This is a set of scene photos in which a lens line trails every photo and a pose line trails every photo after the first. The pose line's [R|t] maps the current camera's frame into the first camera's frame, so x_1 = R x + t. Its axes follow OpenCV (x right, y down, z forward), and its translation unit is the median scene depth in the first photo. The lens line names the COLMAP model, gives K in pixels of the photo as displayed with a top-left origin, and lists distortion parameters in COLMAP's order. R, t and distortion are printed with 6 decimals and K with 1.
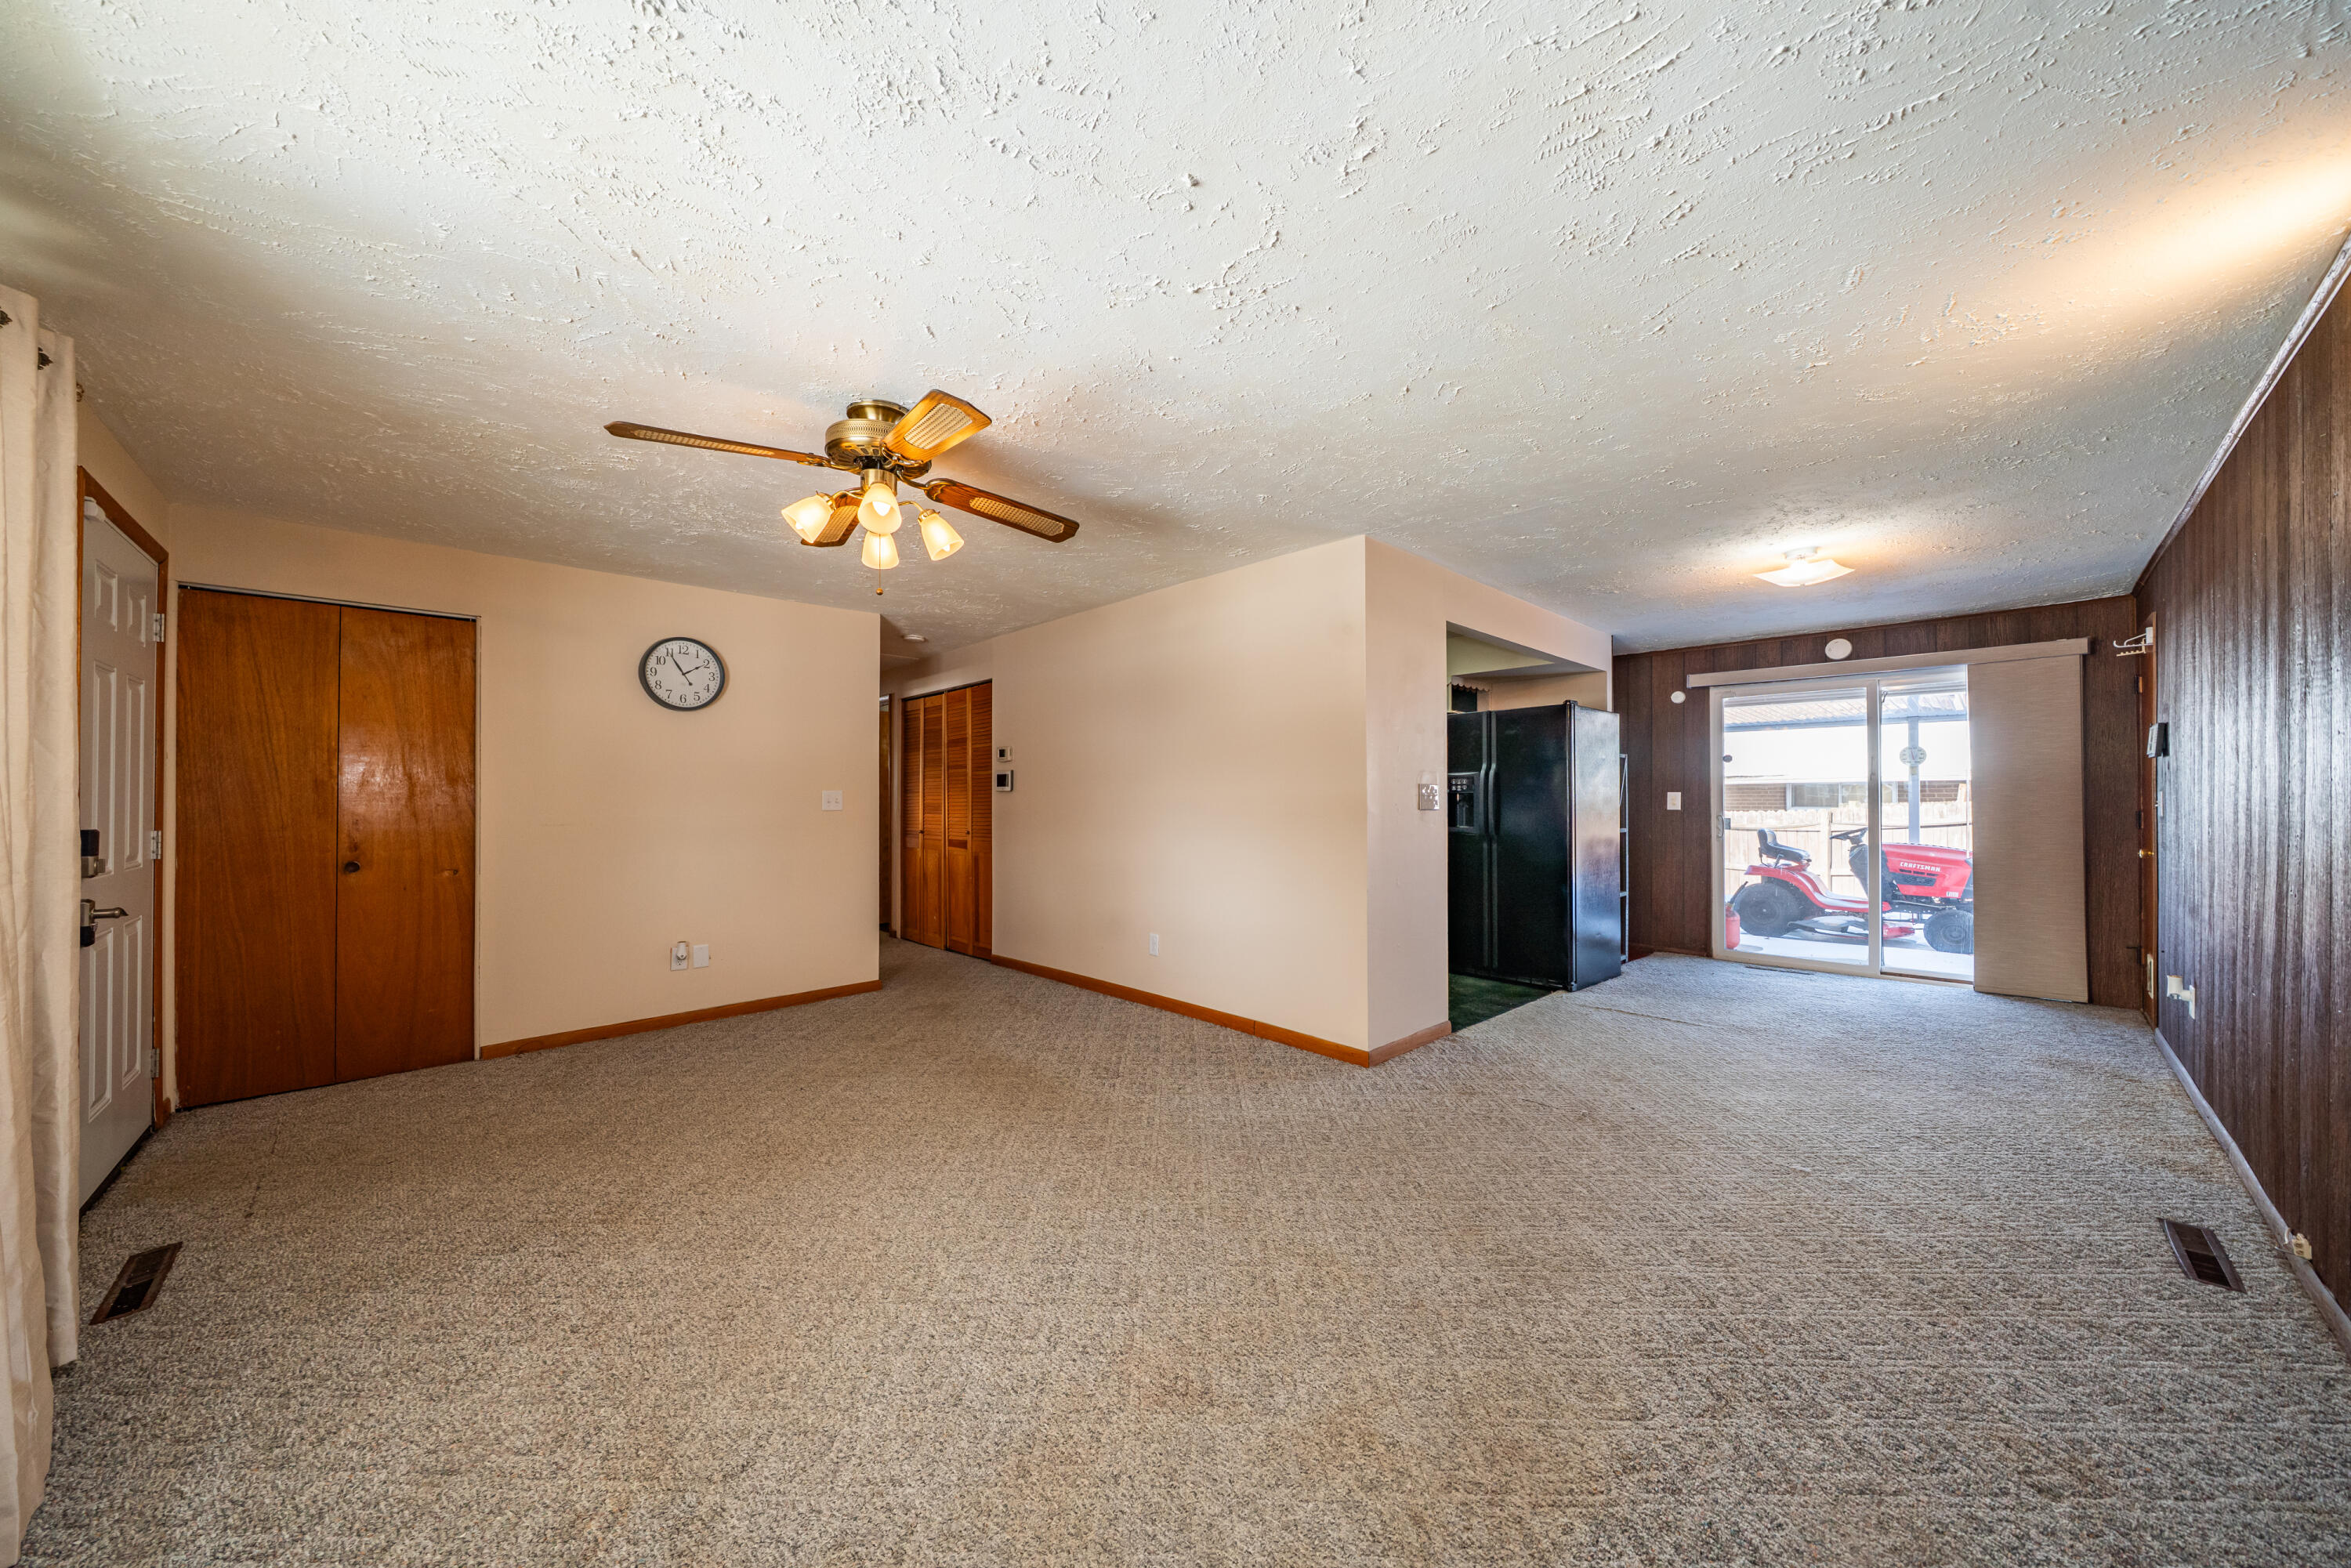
lens RADIAL K [[801.8, 0, 1167.2], [0, 801.8, 796.4], [0, 0, 1]] dist [-0.007464, -0.000148]
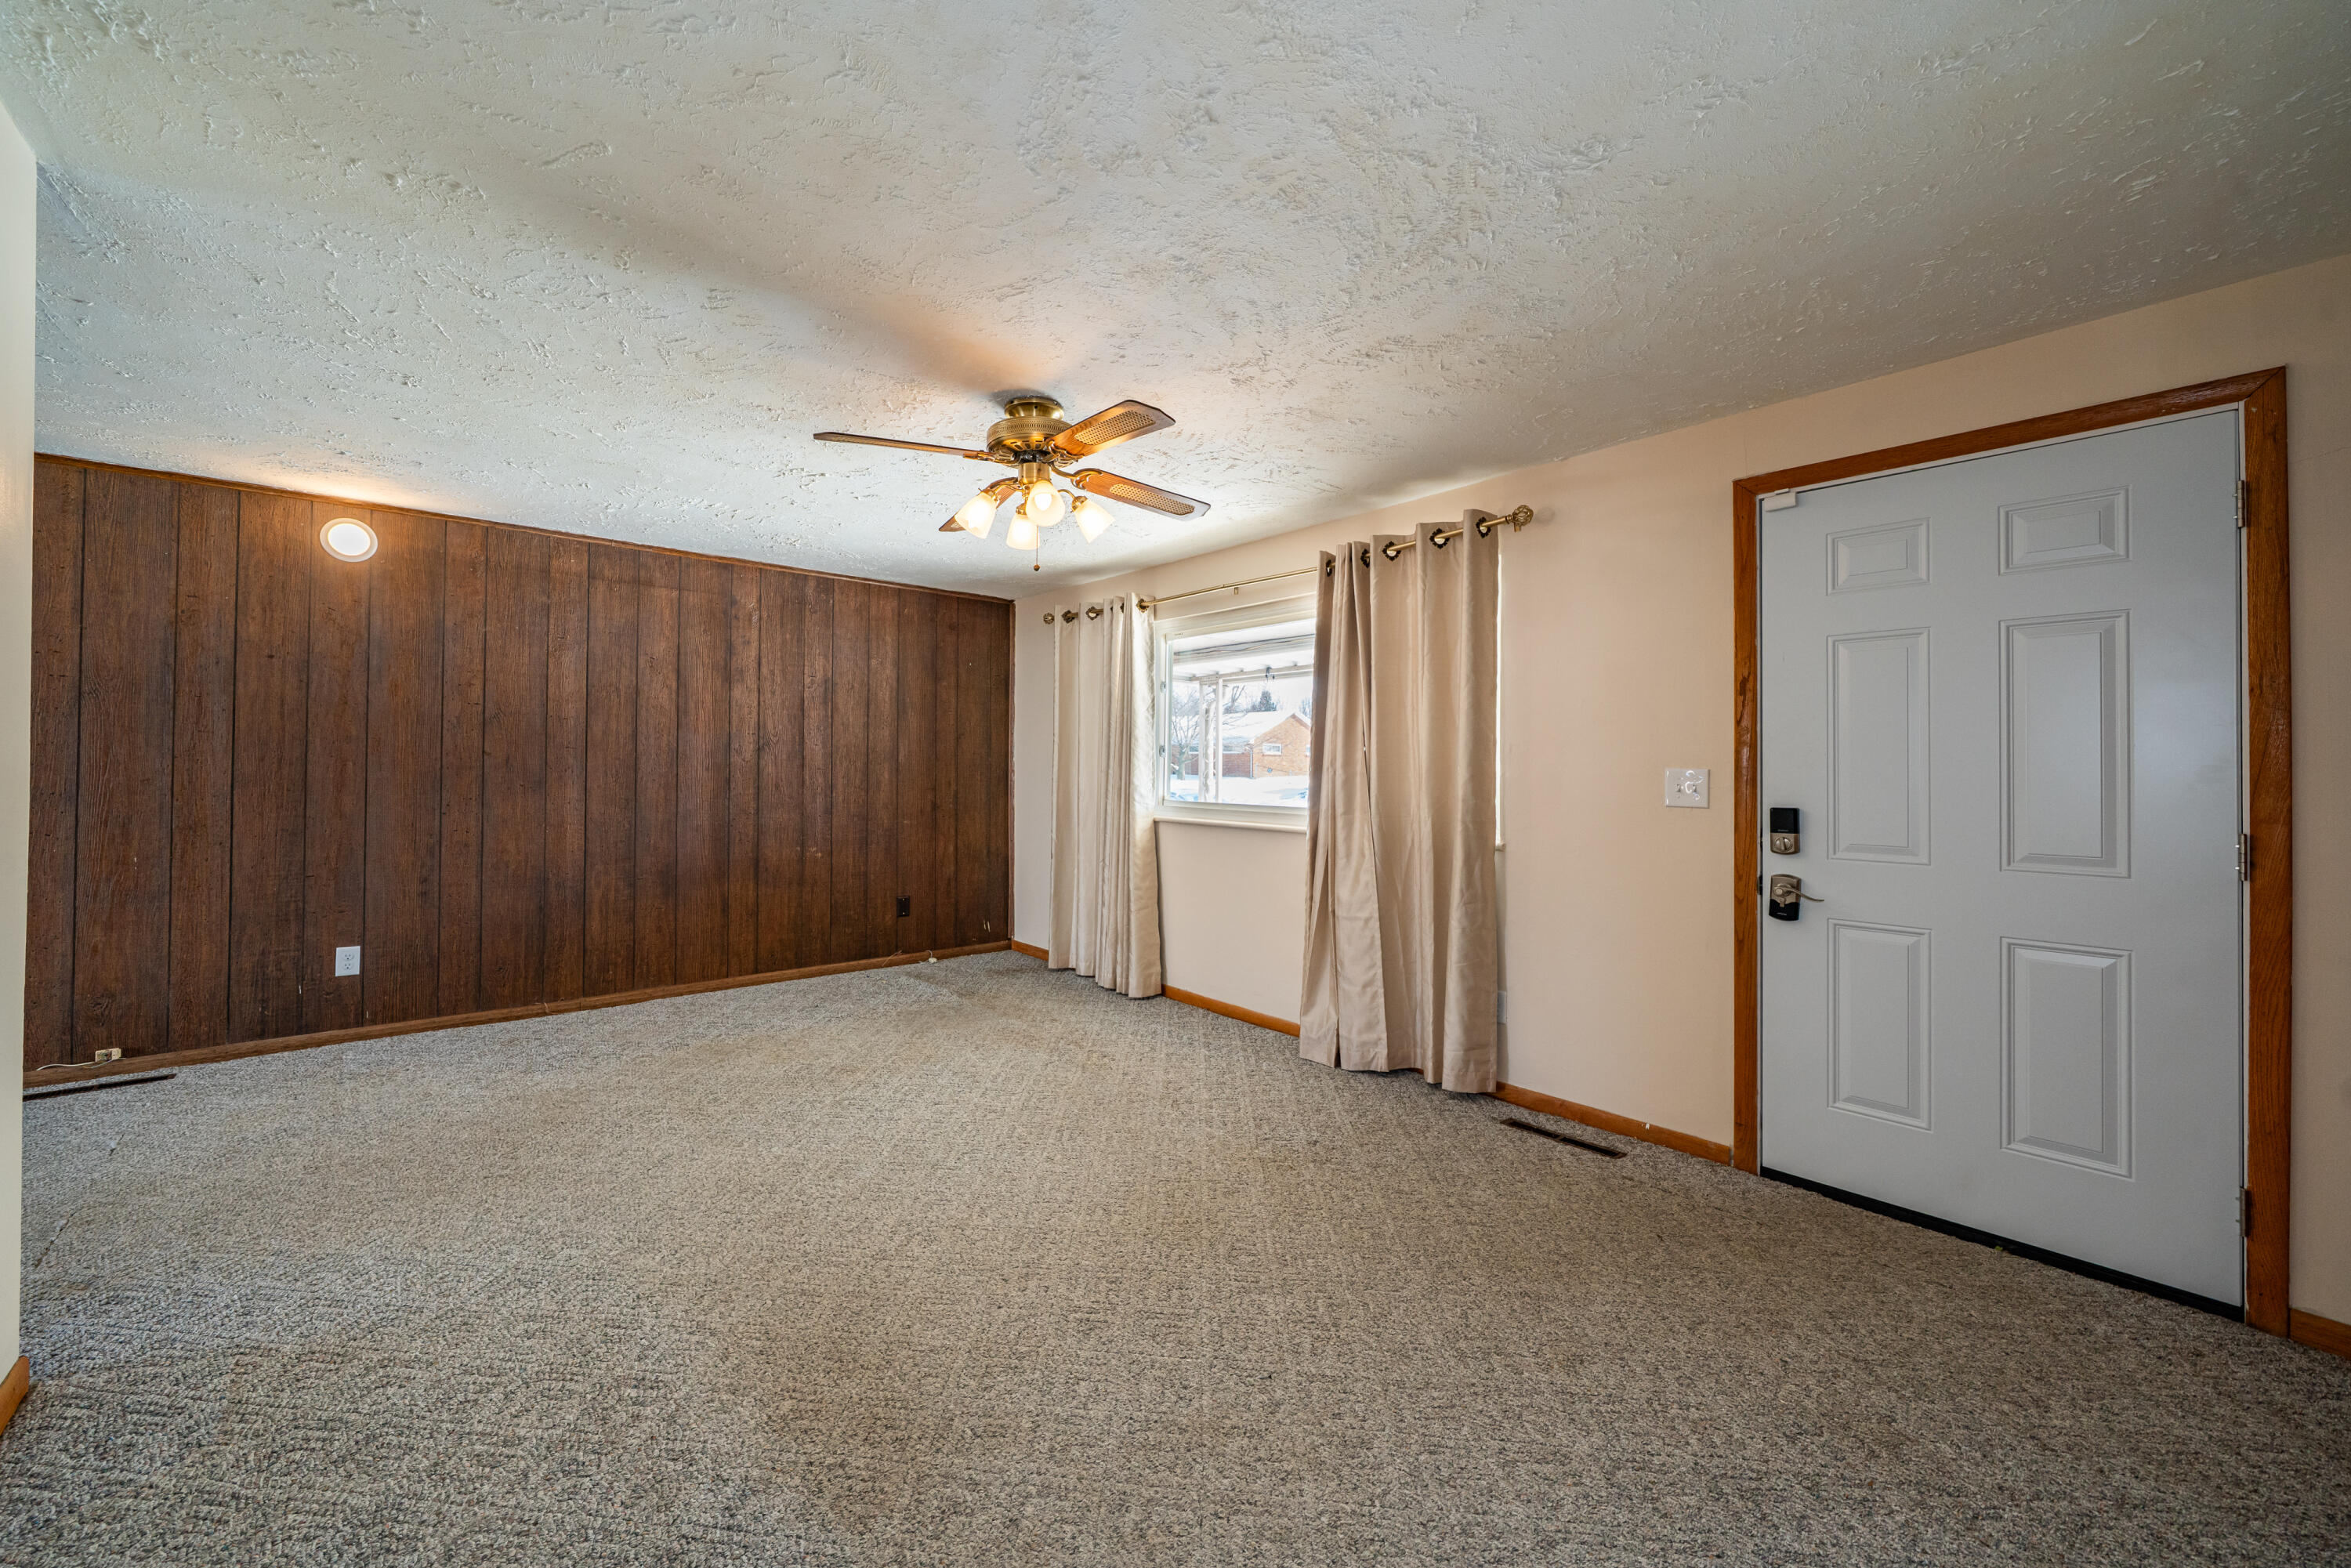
lens RADIAL K [[877.5, 0, 1132.5], [0, 877.5, 763.8], [0, 0, 1]] dist [-0.002350, -0.000046]
pose [[-0.998307, -0.004517, 0.057993, -0.378466], [-0.005078, 0.999942, -0.009533, -0.000499], [-0.057947, -0.009811, -0.998271, 1.447950]]
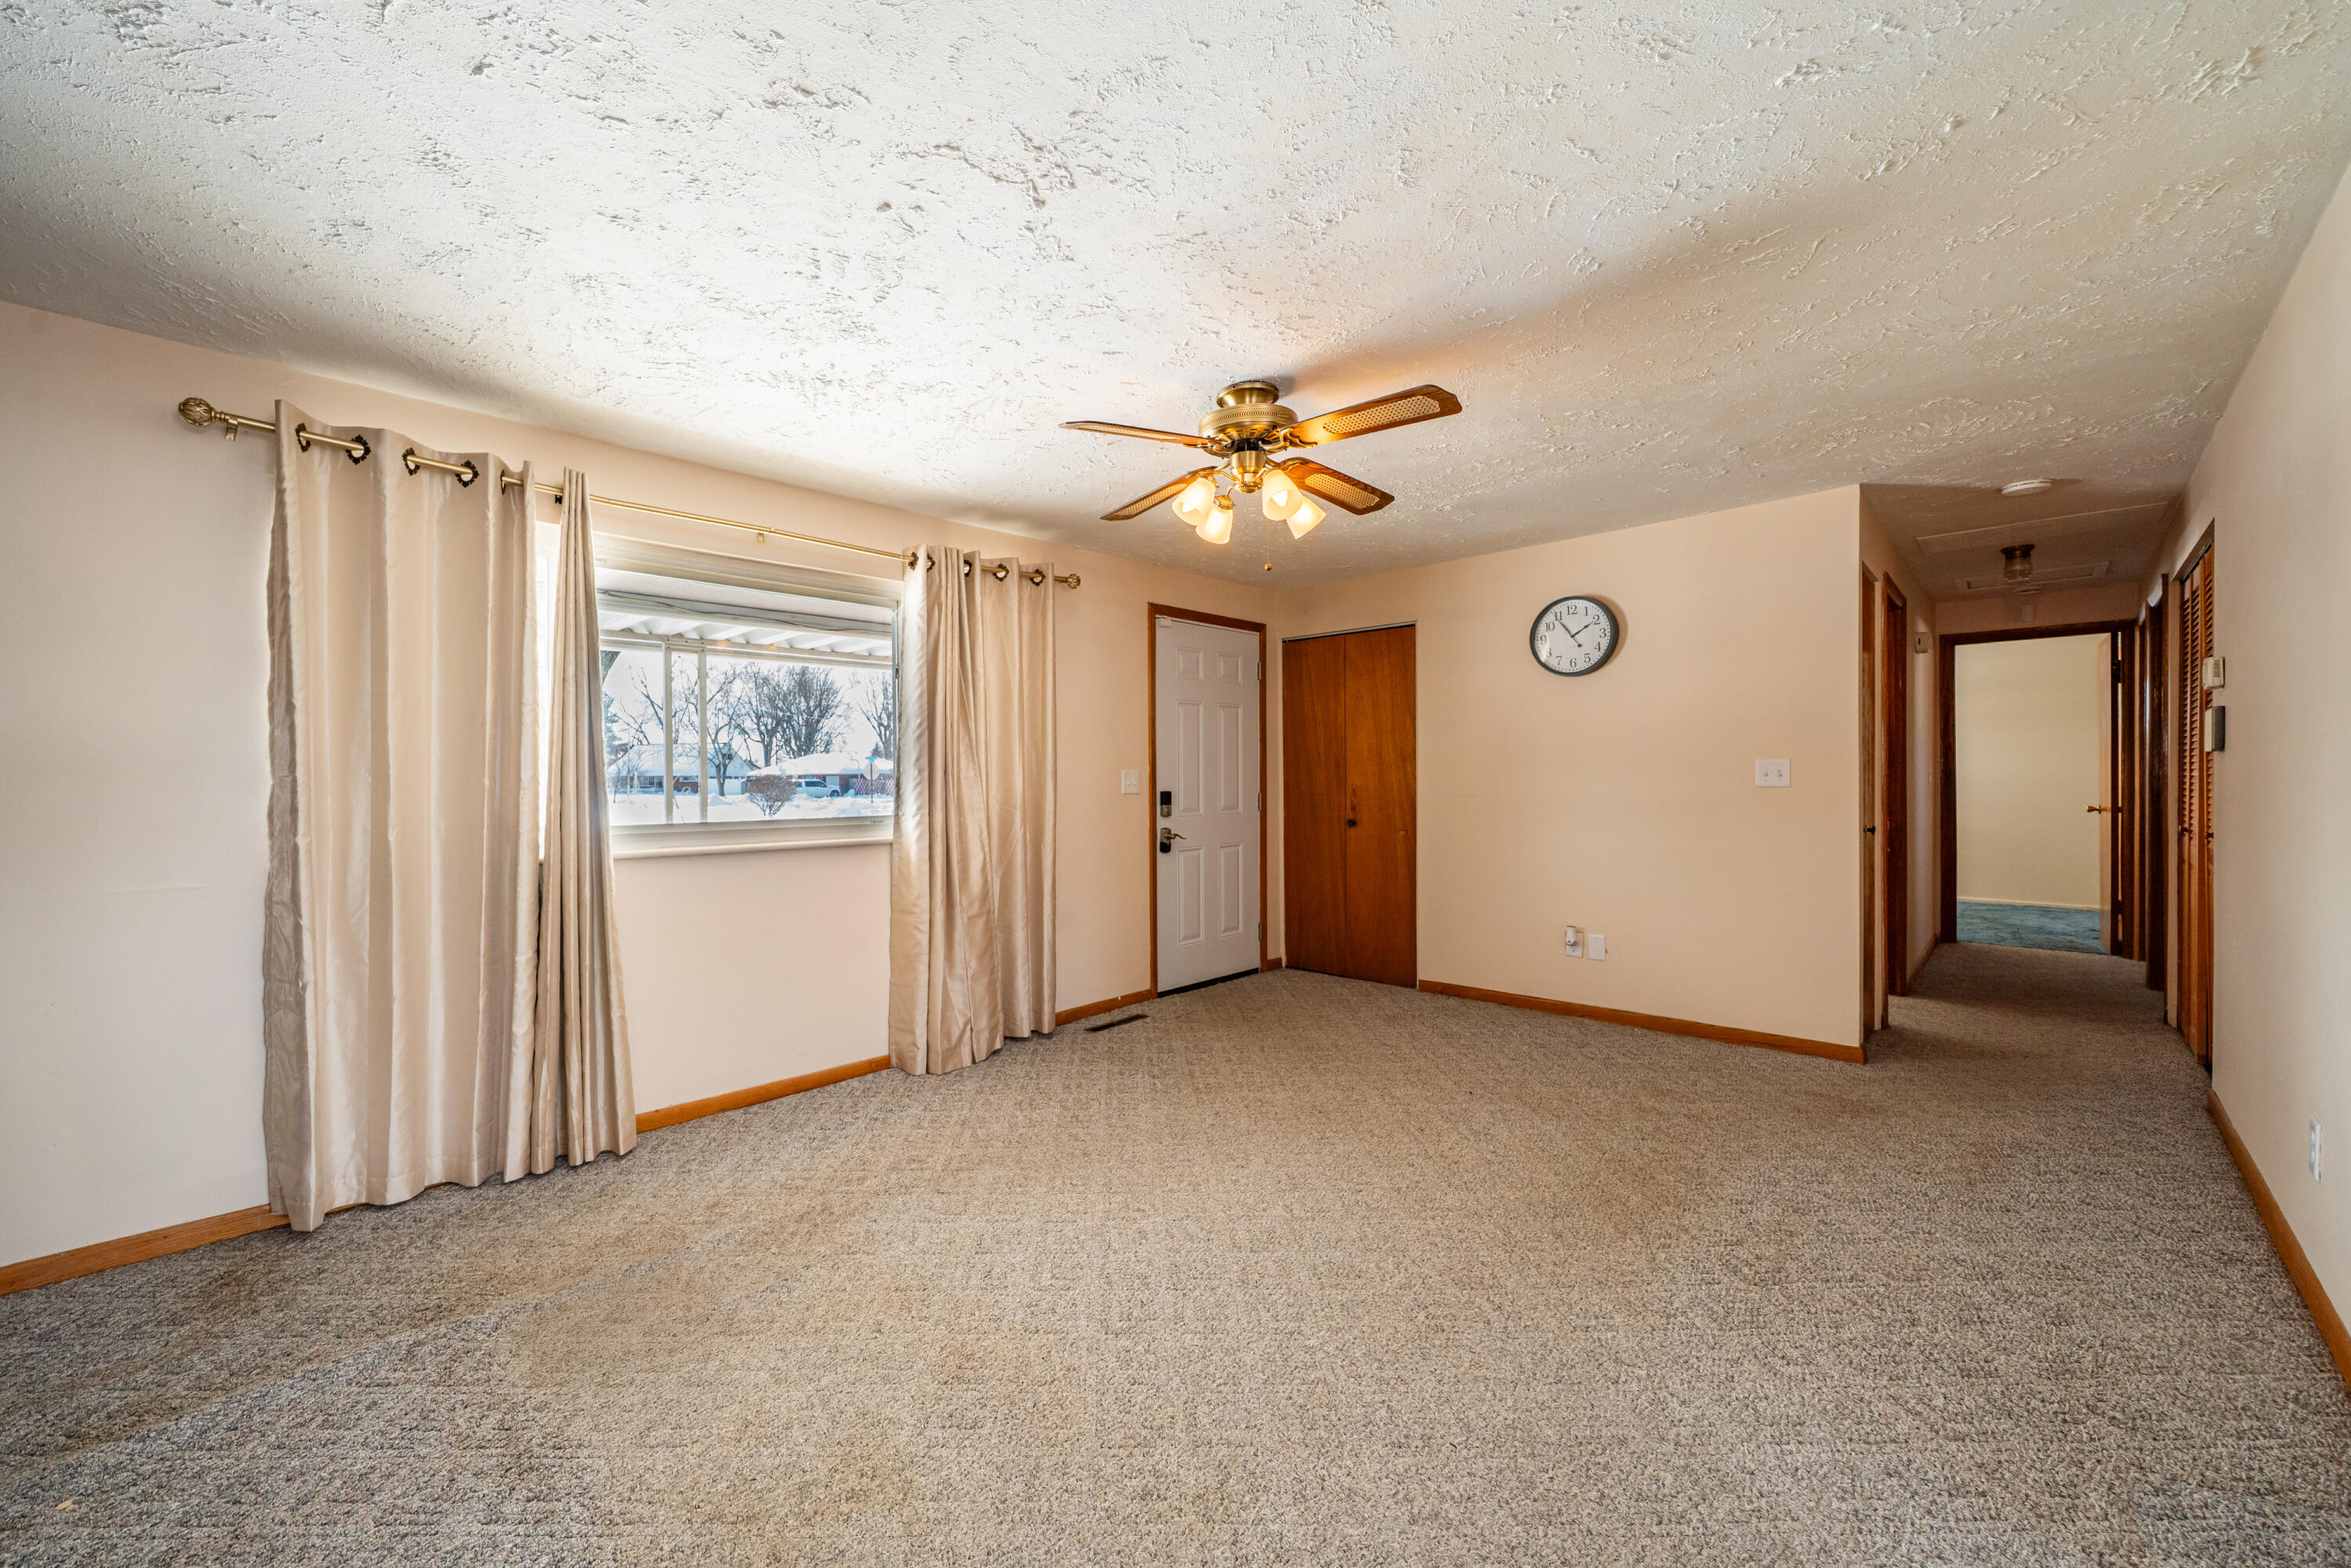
lens RADIAL K [[908.0, 0, 1090.0], [0, 908.0, 780.8], [0, 0, 1]] dist [-0.002682, -0.000050]
pose [[0.001061, 0.006795, -0.999976, 0.535227], [0.011371, 0.999912, 0.006807, -0.000156], [0.999935, -0.011378, 0.000983, 0.537406]]
